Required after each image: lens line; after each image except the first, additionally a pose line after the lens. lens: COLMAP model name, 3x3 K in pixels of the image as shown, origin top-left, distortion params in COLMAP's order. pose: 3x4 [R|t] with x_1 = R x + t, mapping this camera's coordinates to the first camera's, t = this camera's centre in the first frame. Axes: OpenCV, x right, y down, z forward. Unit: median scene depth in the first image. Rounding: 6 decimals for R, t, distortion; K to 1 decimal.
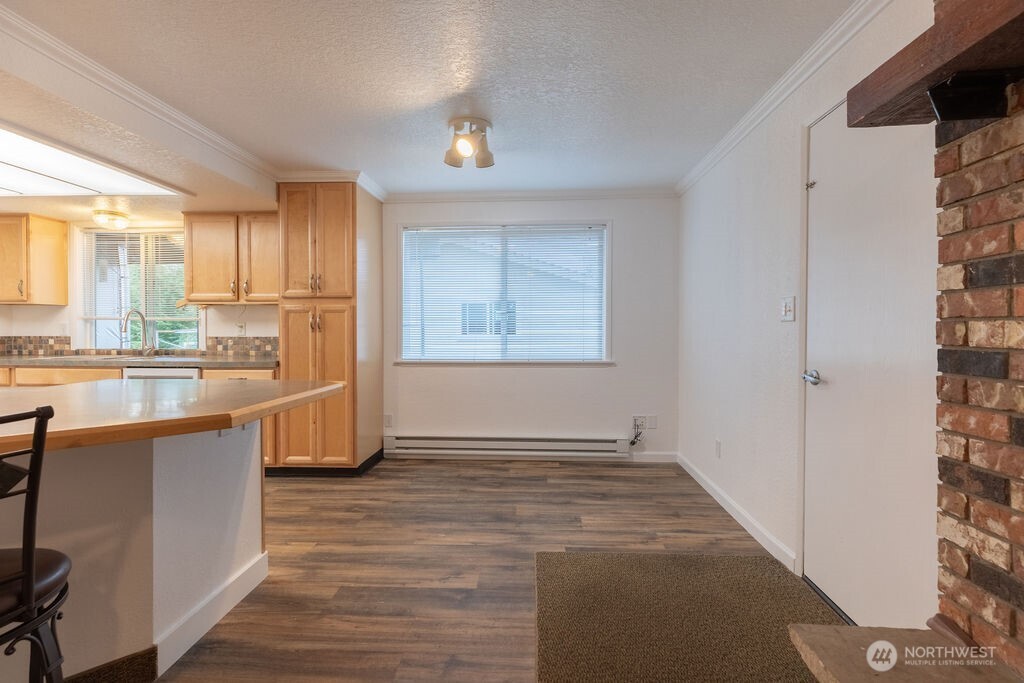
lens RADIAL K [[456.4, 0, 514.1], [0, 456.4, 335.6], [0, 0, 1]] dist [0.002689, 0.000086]
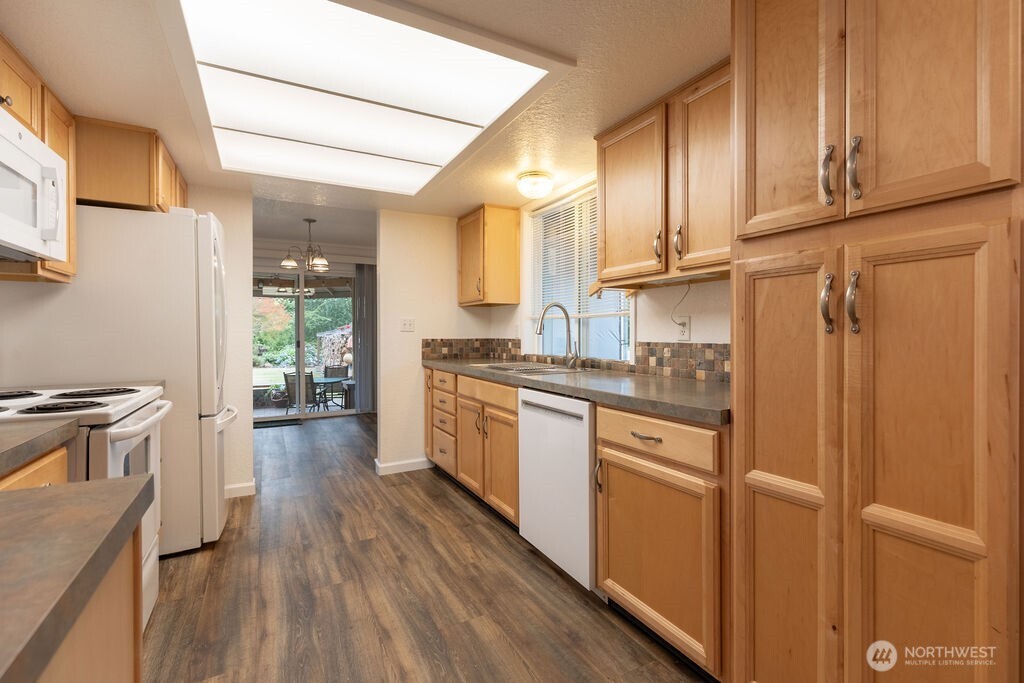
lens RADIAL K [[456.4, 0, 510.3], [0, 456.4, 336.5], [0, 0, 1]] dist [0.002689, 0.000086]
pose [[0.512812, 0.003216, -0.858495, -0.247346], [-0.008038, 0.999967, -0.001055, -0.002965], [0.858464, 0.007441, 0.512821, 0.566322]]
